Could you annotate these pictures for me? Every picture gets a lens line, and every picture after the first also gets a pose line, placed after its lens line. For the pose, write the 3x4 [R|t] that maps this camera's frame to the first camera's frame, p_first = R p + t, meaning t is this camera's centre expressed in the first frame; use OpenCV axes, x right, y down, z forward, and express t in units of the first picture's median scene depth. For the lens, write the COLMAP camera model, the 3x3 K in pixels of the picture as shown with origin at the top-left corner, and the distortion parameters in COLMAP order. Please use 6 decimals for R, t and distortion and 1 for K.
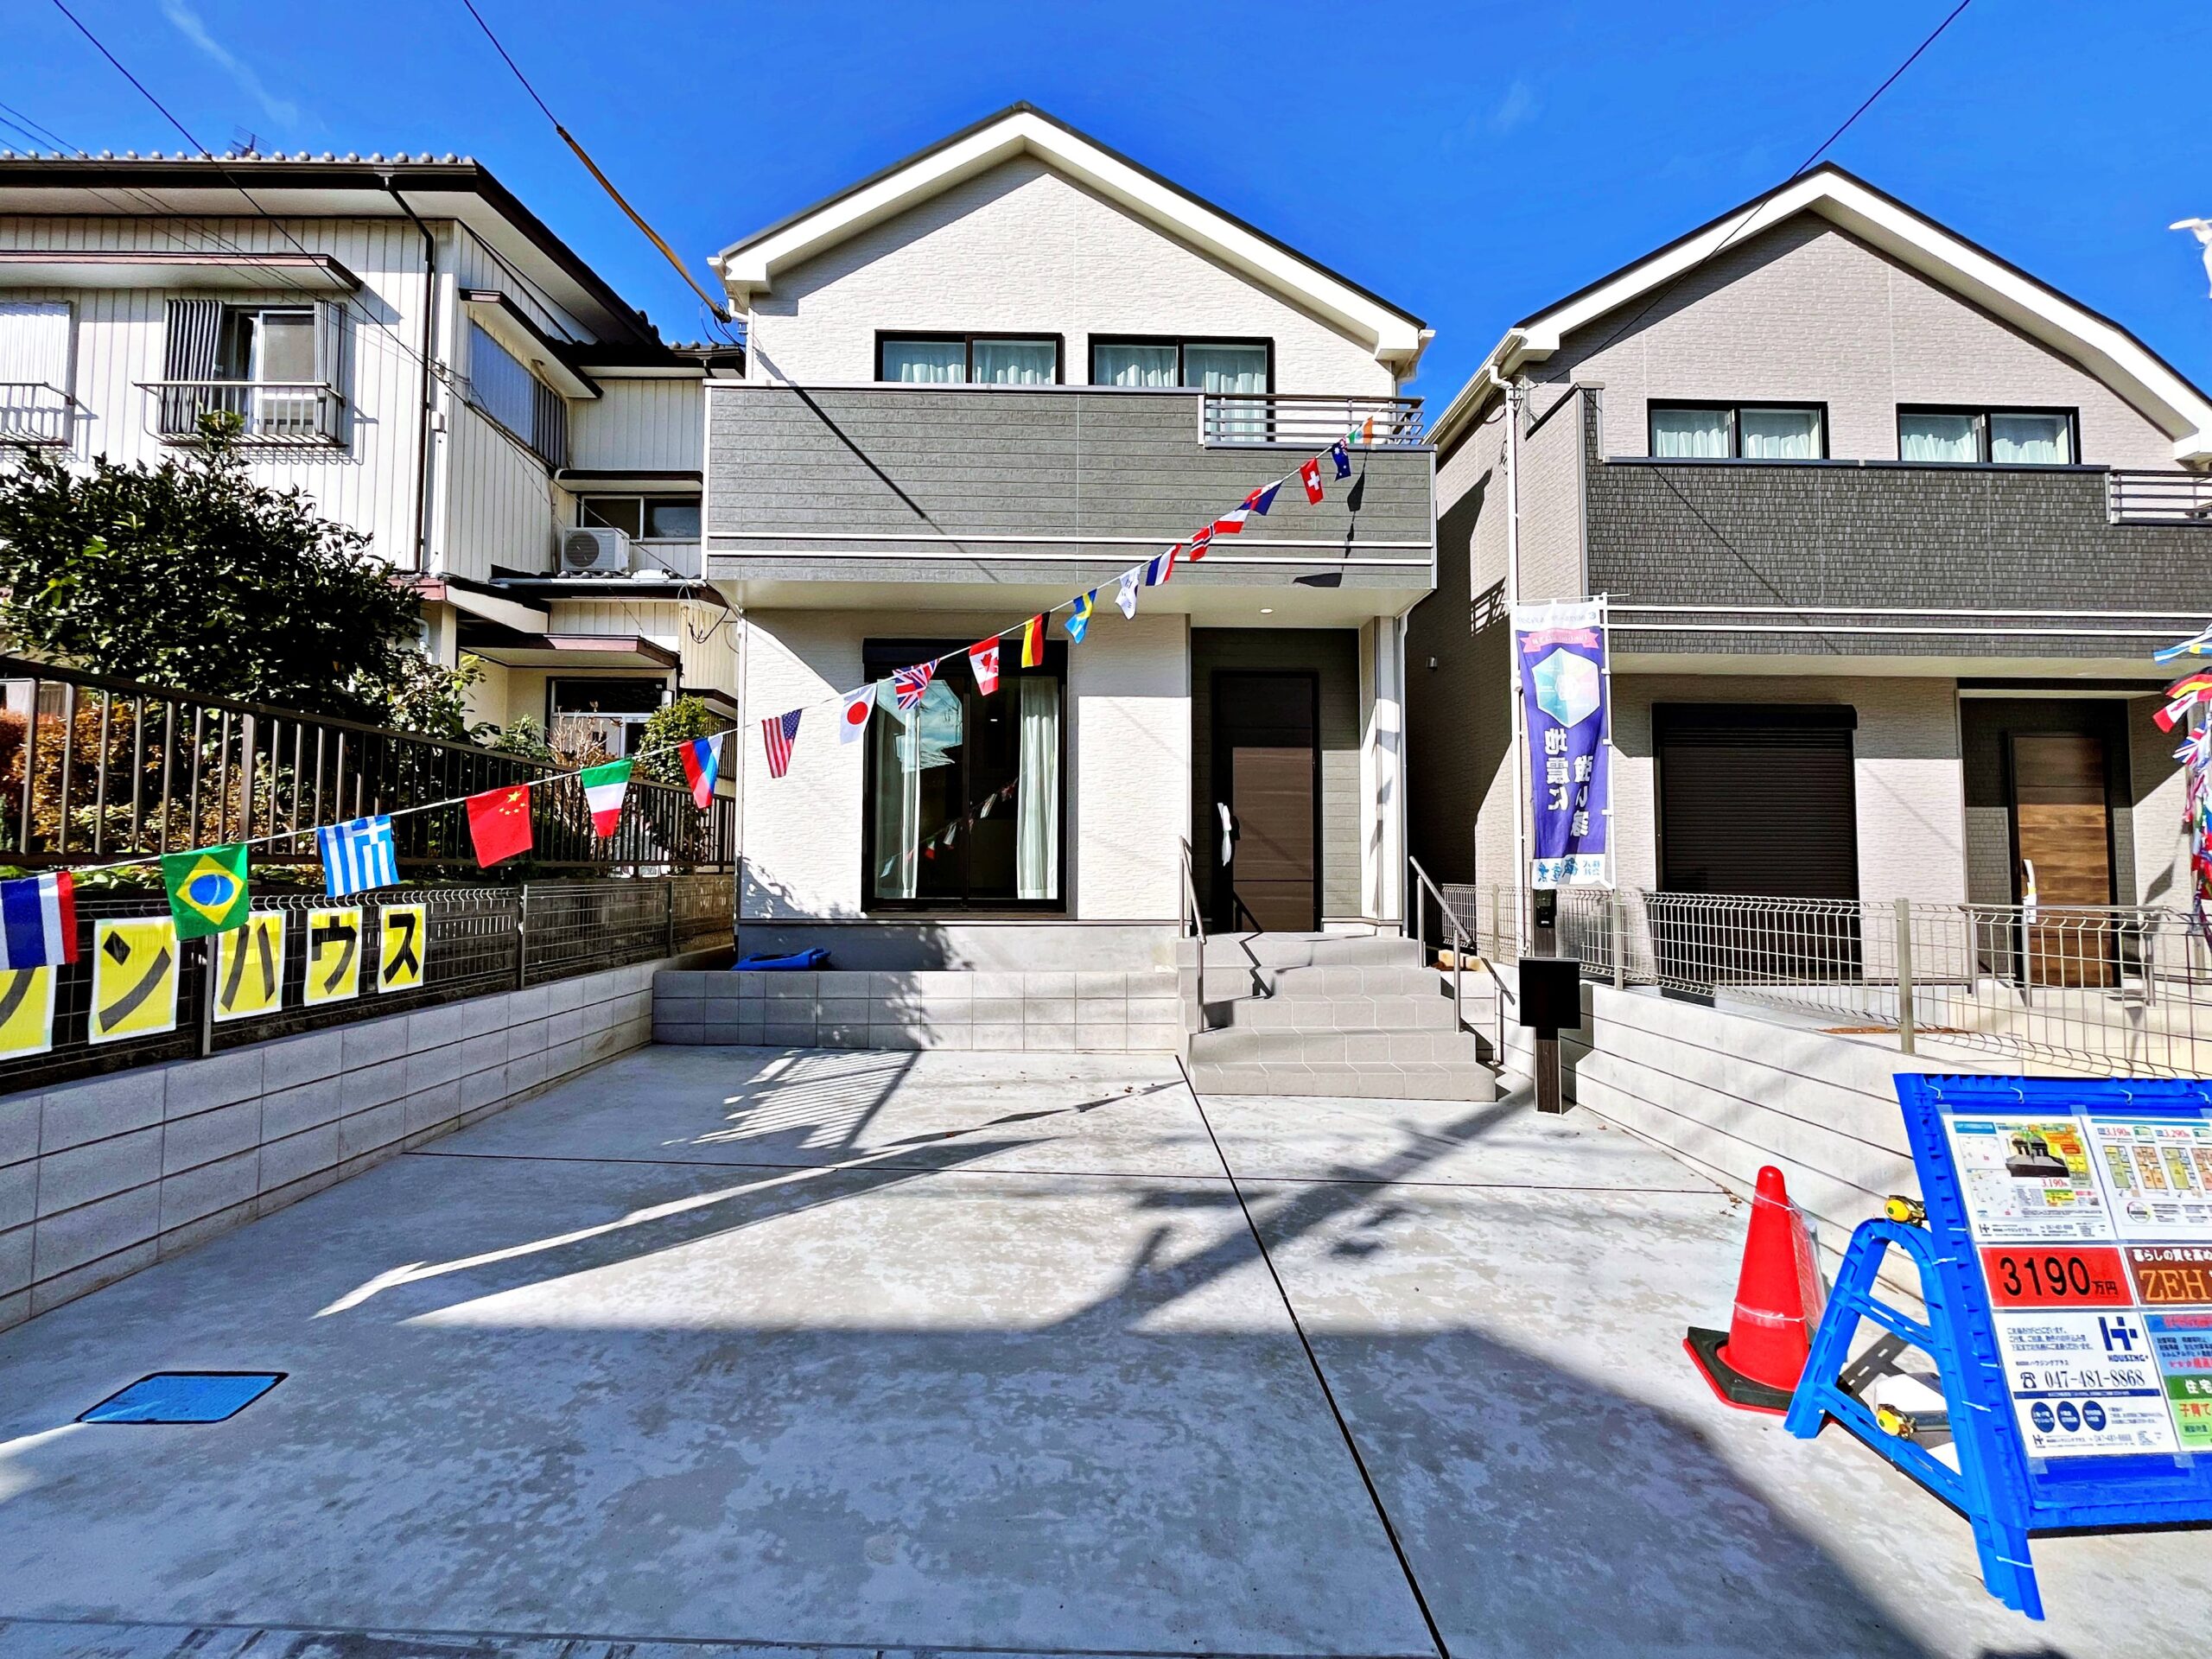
lens RADIAL K [[911.3, 0, 1100.1], [0, 911.3, 820.8], [0, 0, 1]] dist [-0.001142, 0.000014]
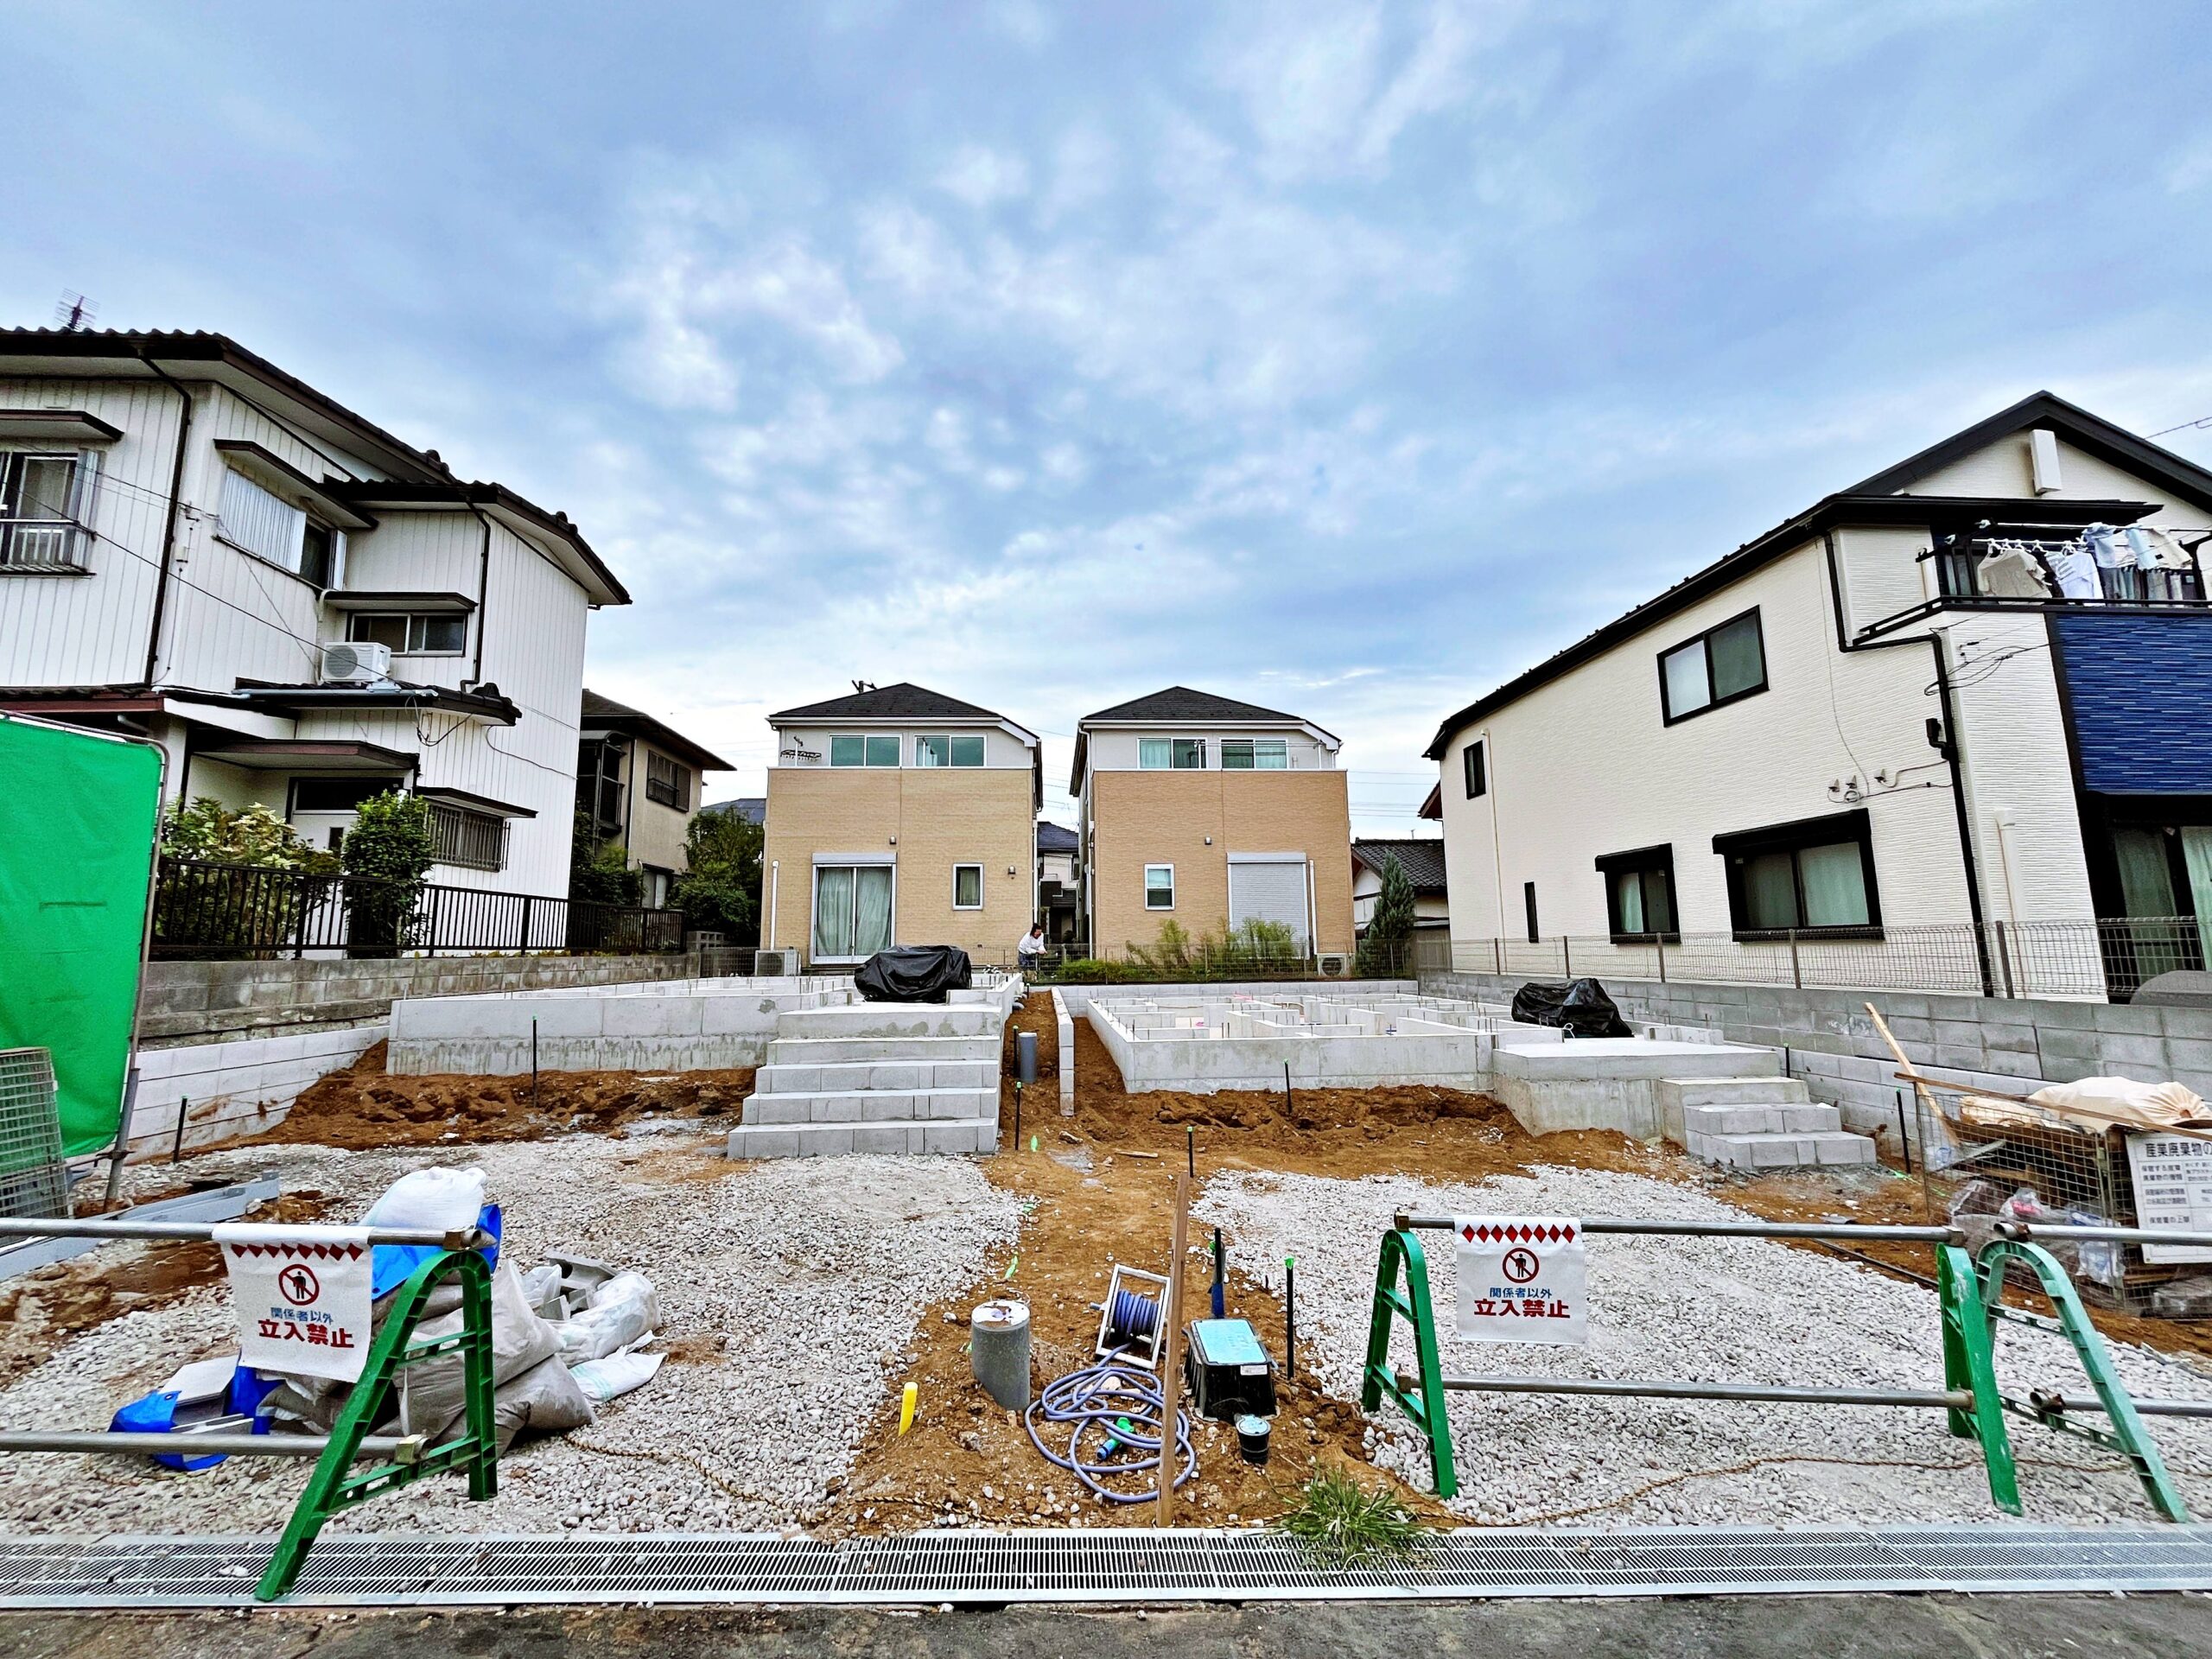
lens RADIAL K [[897.5, 0, 1100.4], [0, 897.5, 821.6], [0, 0, 1]] dist [0.001173, 0.000102]
pose [[0.999105, -0.008285, 0.041490, 0.330020], [0.012120, 0.995587, -0.093061, 0.006137], [-0.040536, 0.093481, 0.994796, -0.105543]]
